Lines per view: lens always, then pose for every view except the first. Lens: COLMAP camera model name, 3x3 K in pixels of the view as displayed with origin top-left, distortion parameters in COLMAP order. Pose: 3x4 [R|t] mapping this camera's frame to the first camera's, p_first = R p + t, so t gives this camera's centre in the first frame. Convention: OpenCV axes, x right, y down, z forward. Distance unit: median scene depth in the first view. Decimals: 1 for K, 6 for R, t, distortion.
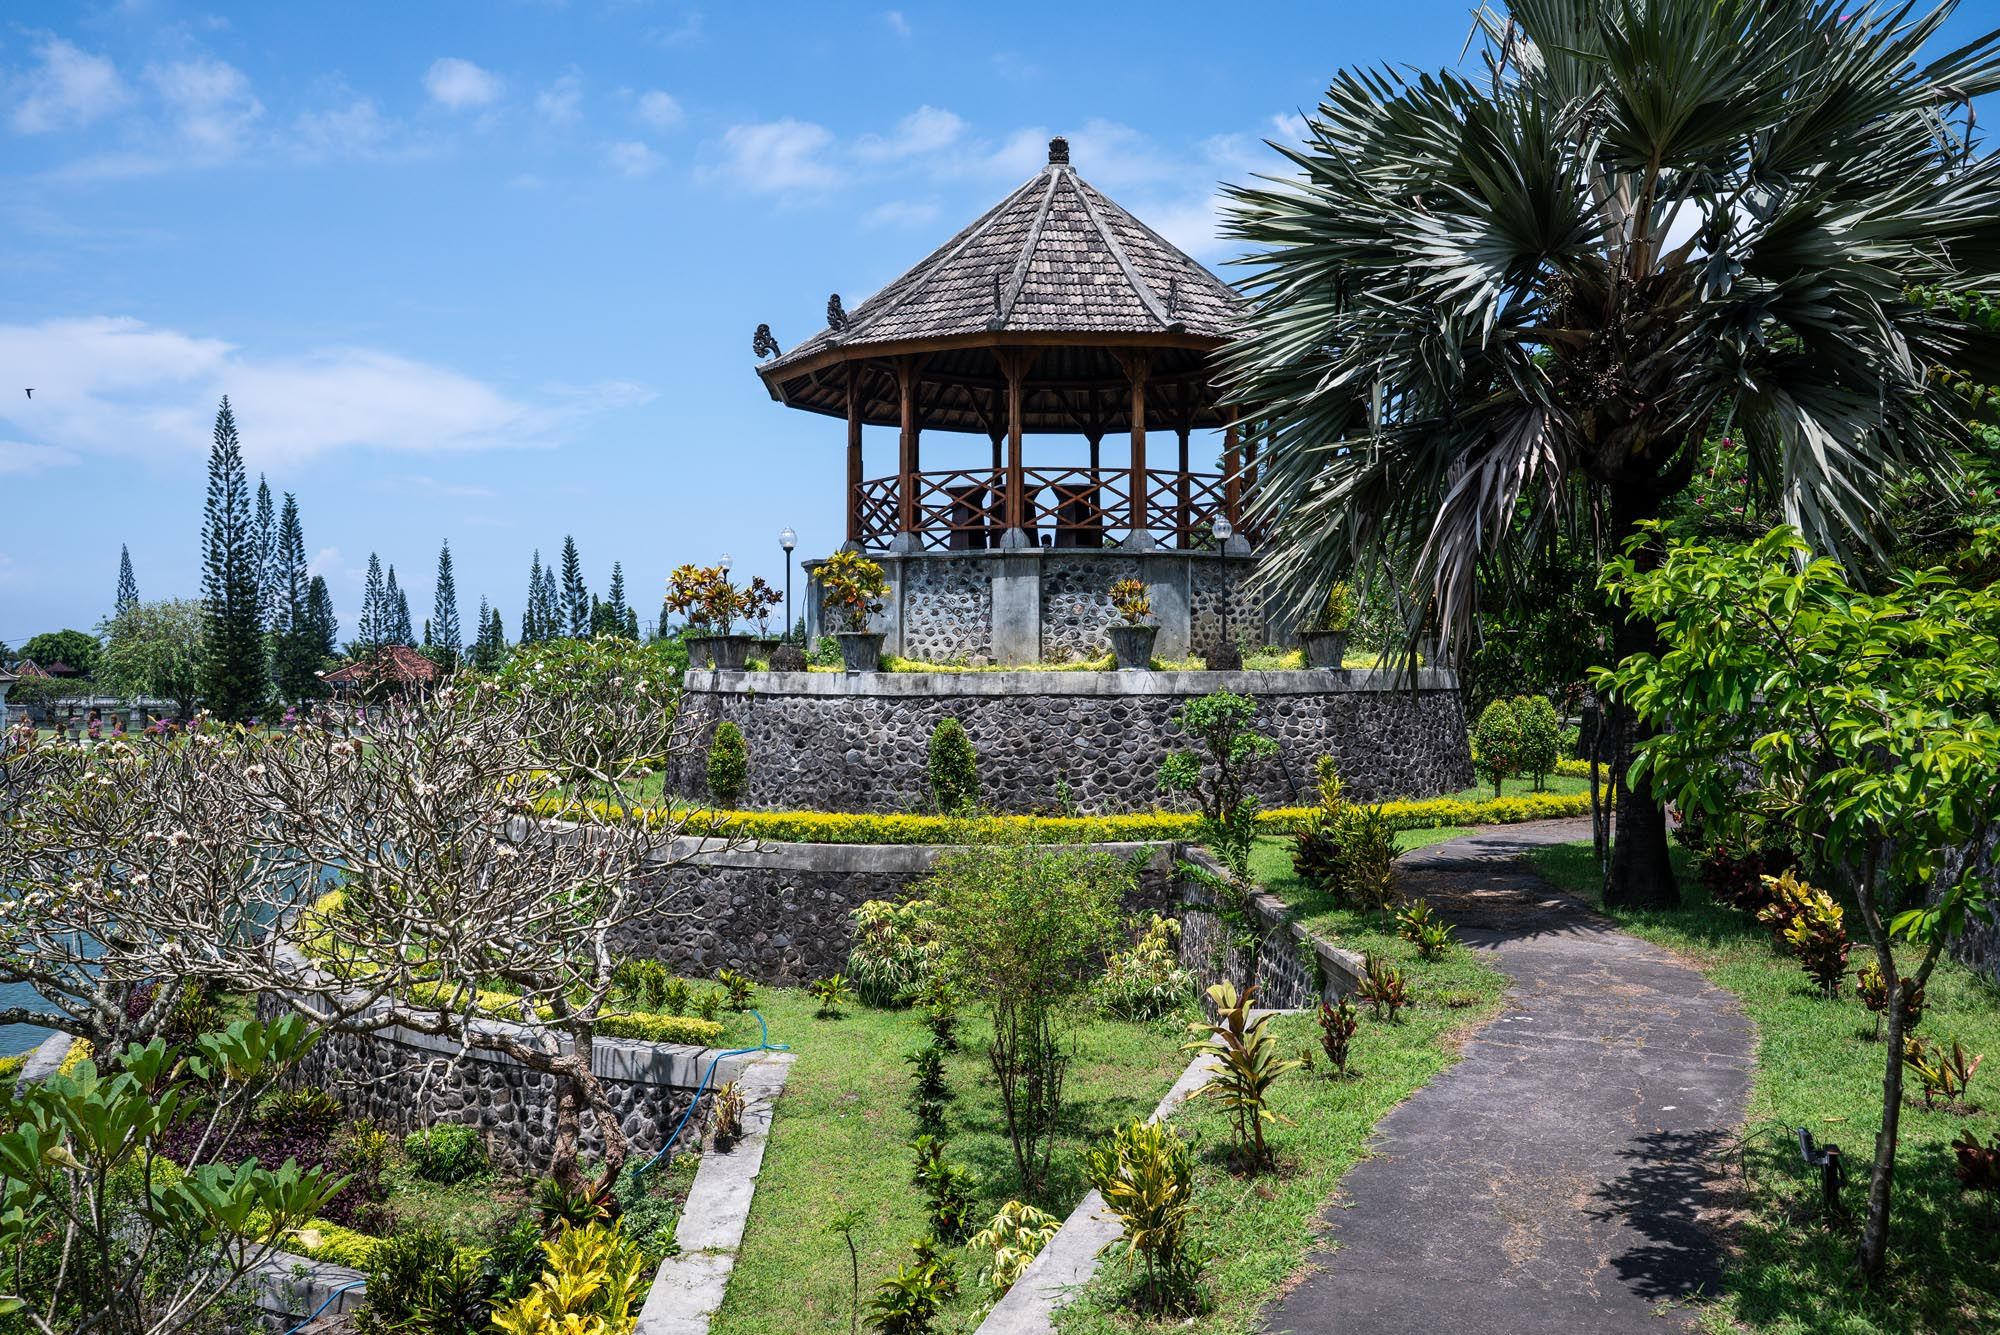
lens RADIAL K [[1640.6, 0, 1011.5], [0, 1640.6, 665.7], [0, 0, 1]] dist [-0.104607, 0.066926]
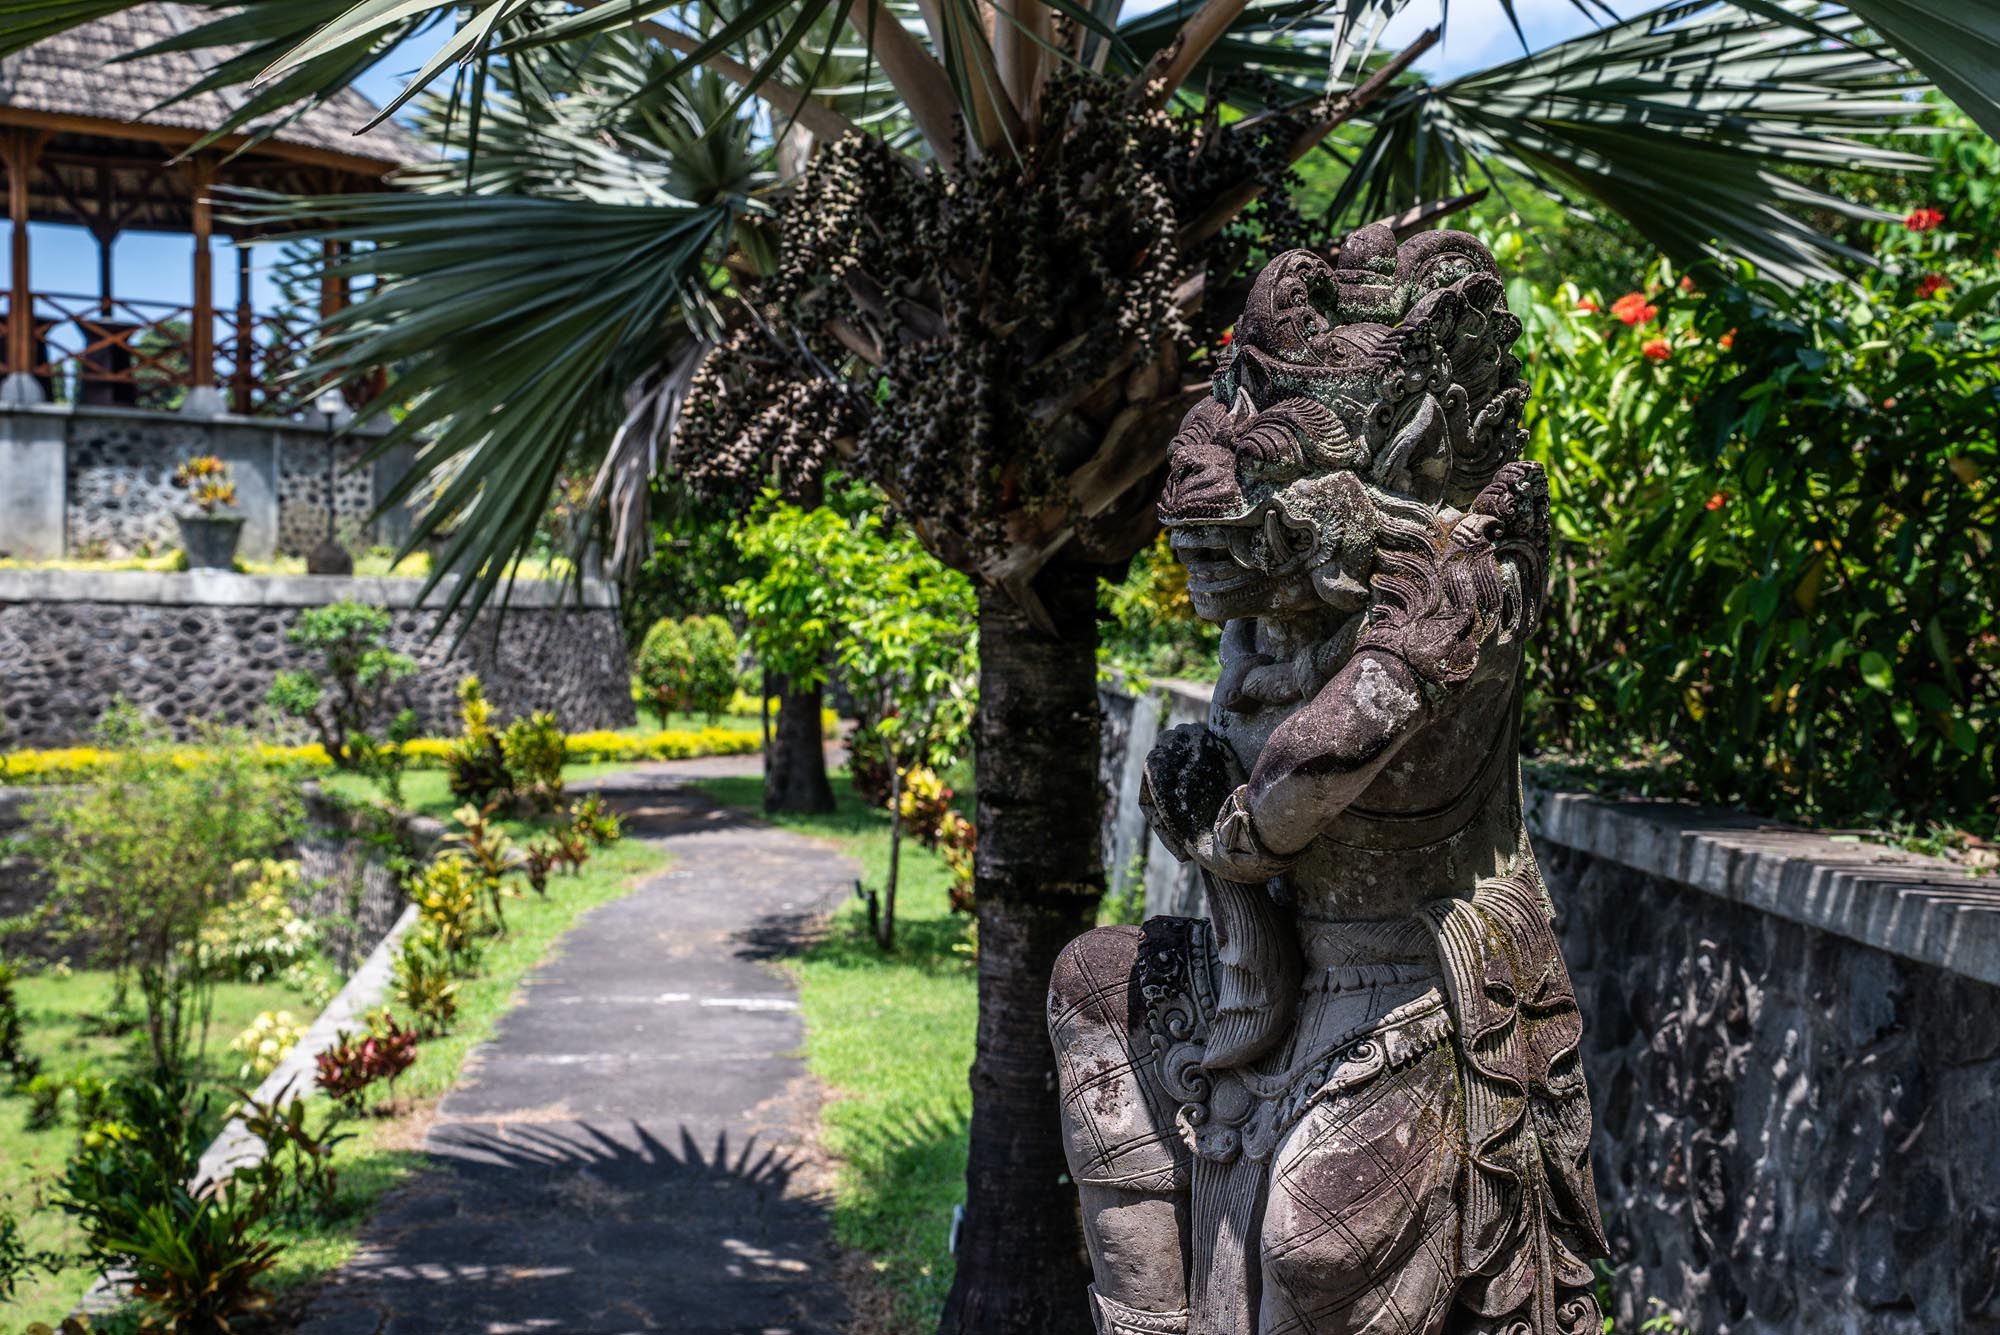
lens RADIAL K [[2173.4, 0, 1000.0], [0, 2173.4, 667.5], [0, 0, 1]] dist [0.147265, -0.000357]
pose [[0.903467, 0.007204, 0.428597, -0.039585], [-0.025446, 0.998997, 0.036849, -0.000539], [-0.427902, -0.044198, 0.902744, -0.131245]]
